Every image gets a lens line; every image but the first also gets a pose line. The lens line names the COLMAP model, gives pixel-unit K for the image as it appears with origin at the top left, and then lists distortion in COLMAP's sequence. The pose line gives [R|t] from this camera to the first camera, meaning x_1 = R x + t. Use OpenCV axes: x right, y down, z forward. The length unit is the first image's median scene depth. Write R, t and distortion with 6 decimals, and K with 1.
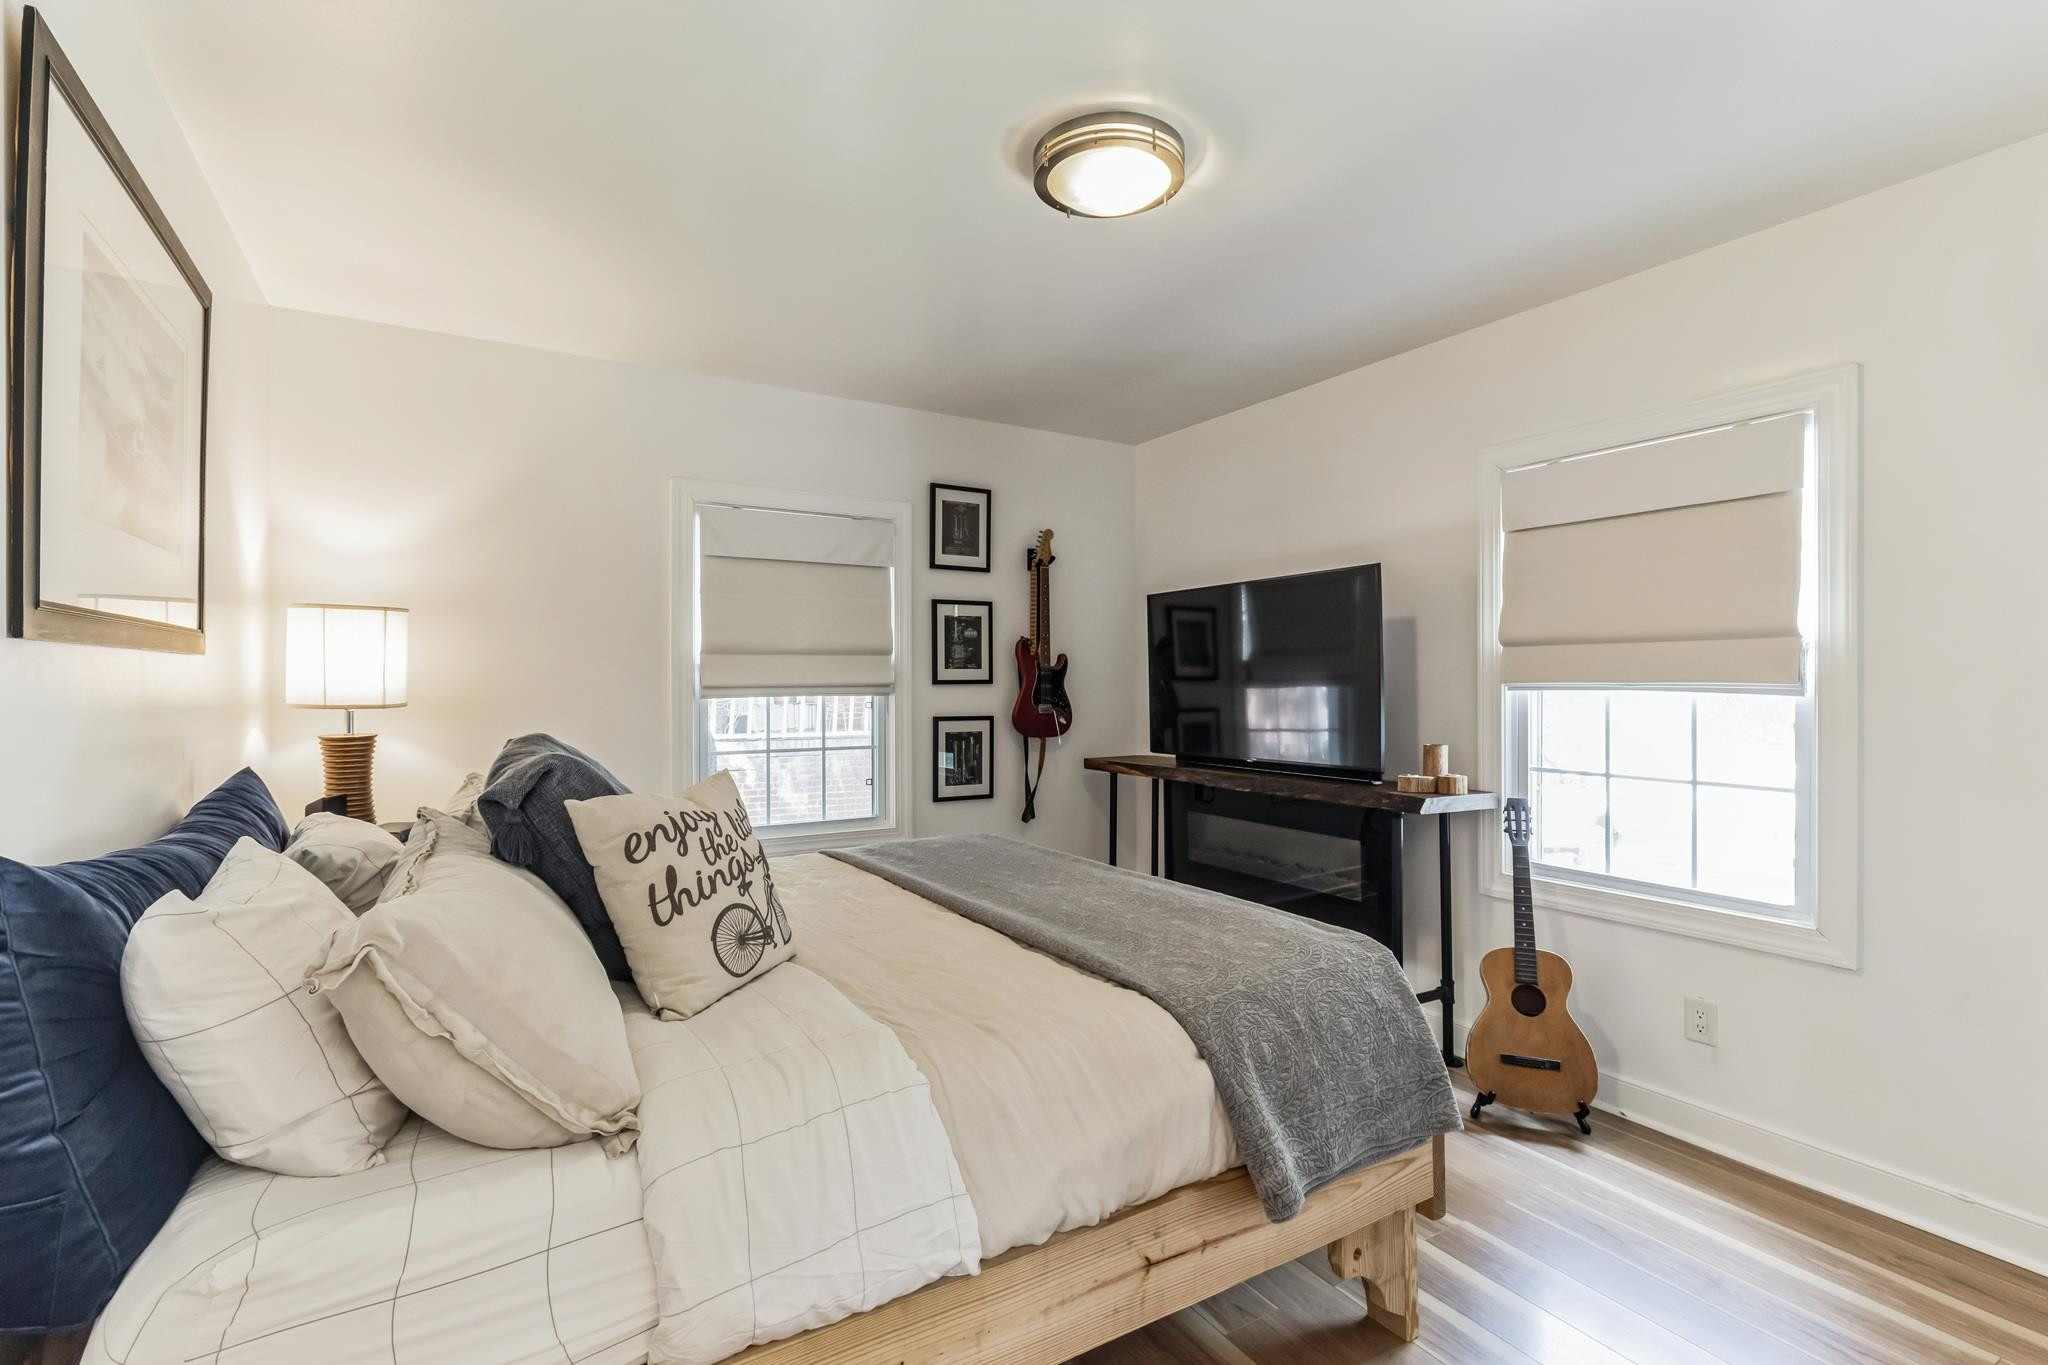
lens RADIAL K [[964.8, 0, 1010.5], [0, 964.8, 679.2], [0, 0, 1]] dist [0.014463, -0.004661]
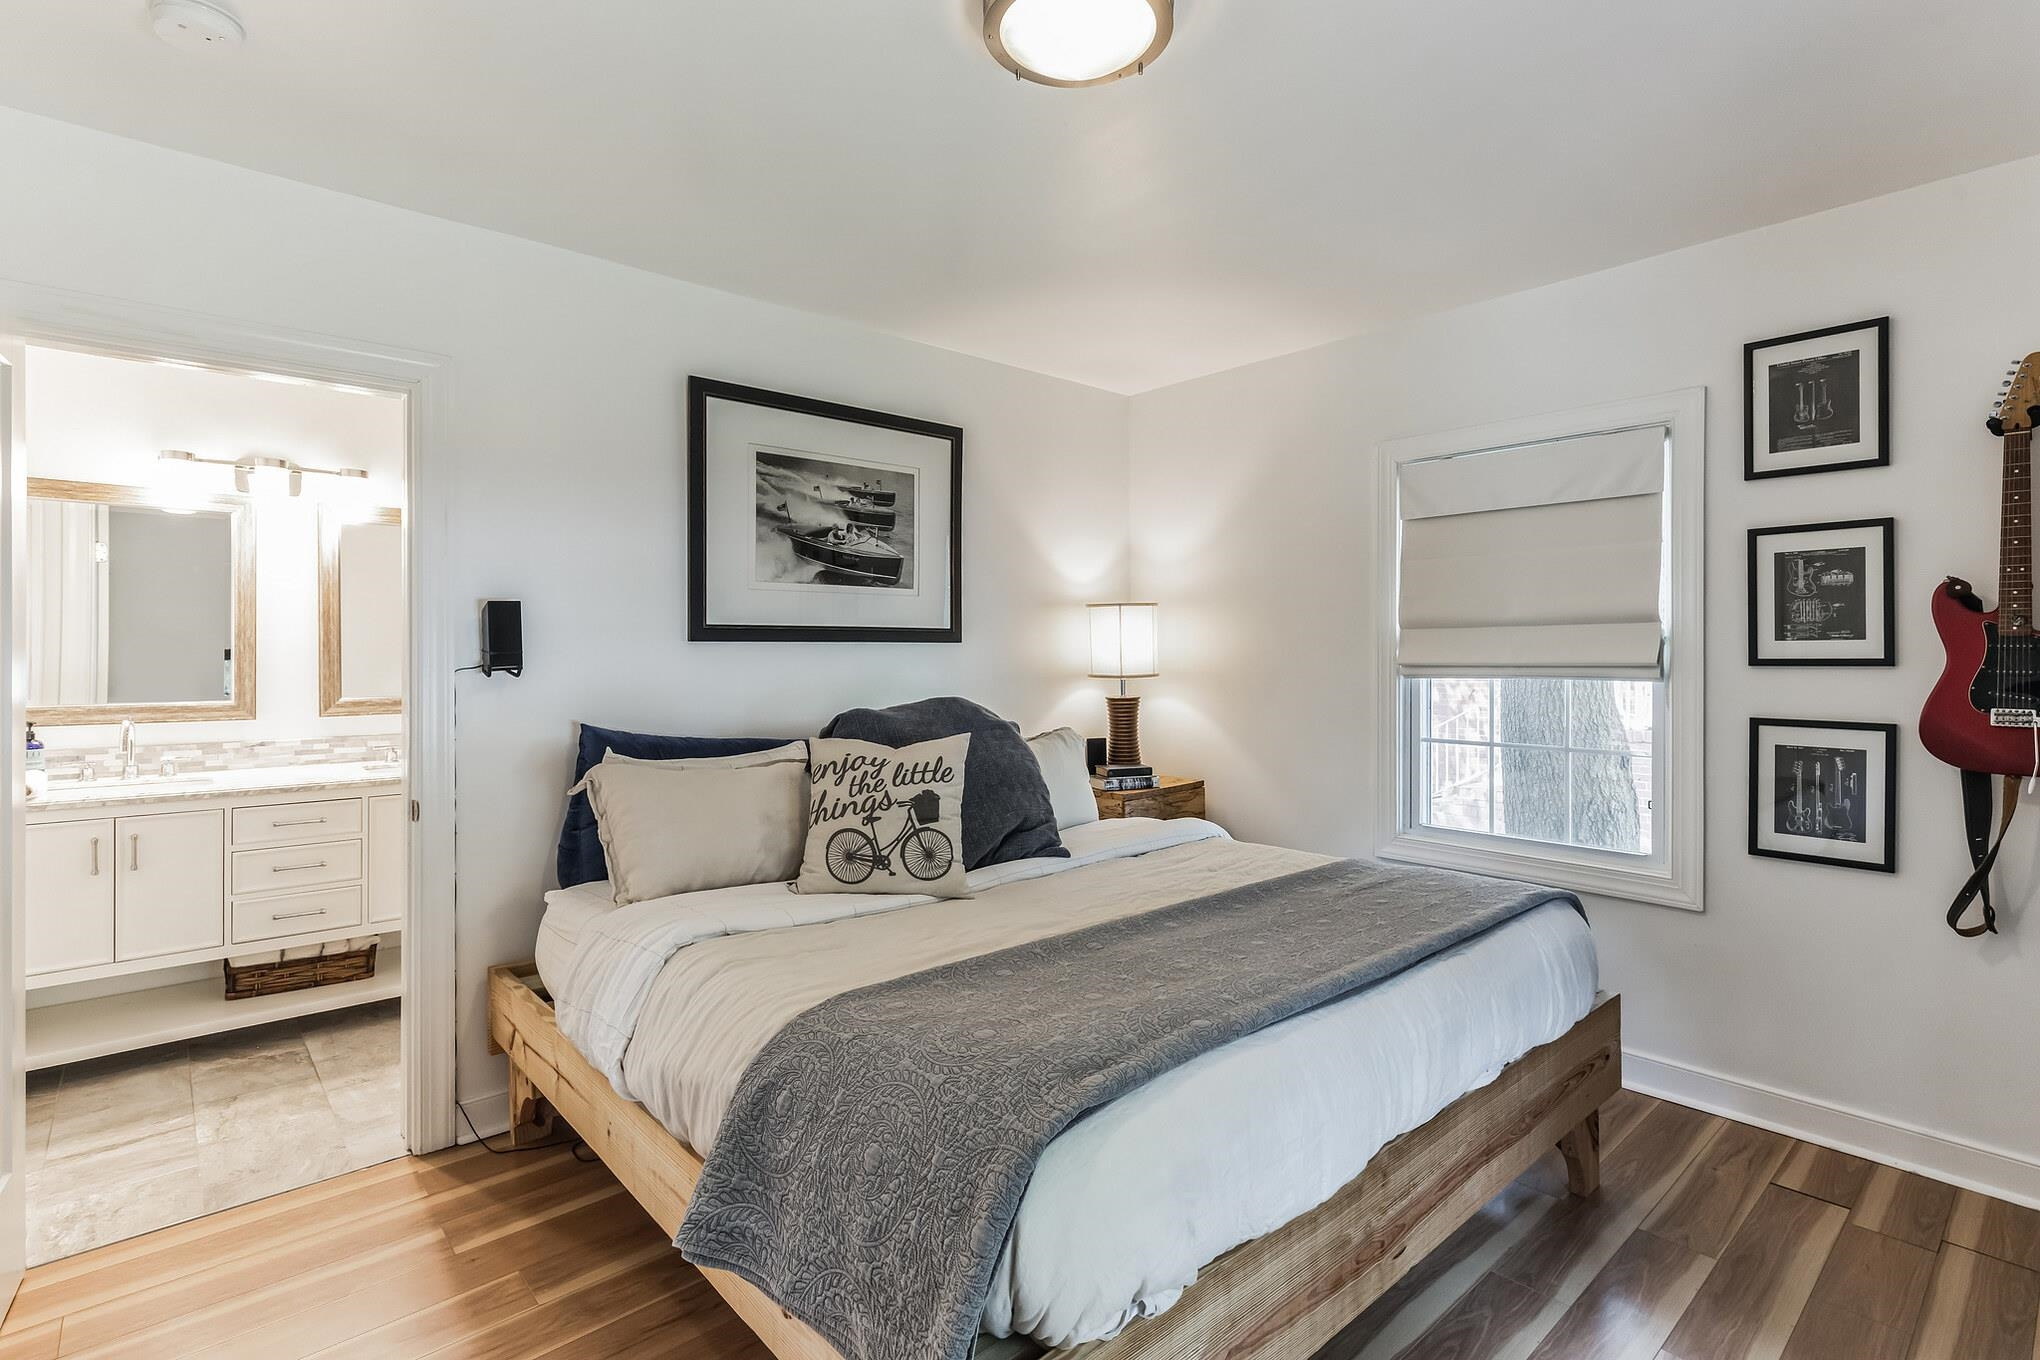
lens RADIAL K [[961.0, 0, 1003.2], [0, 961.0, 653.5], [0, 0, 1]] dist [0.014463, -0.004661]
pose [[0.181974, 0.000789, -0.983303, 0.448212], [0.001897, 0.999998, 0.001153, -0.004119], [0.983302, -0.002075, 0.181972, 0.410300]]
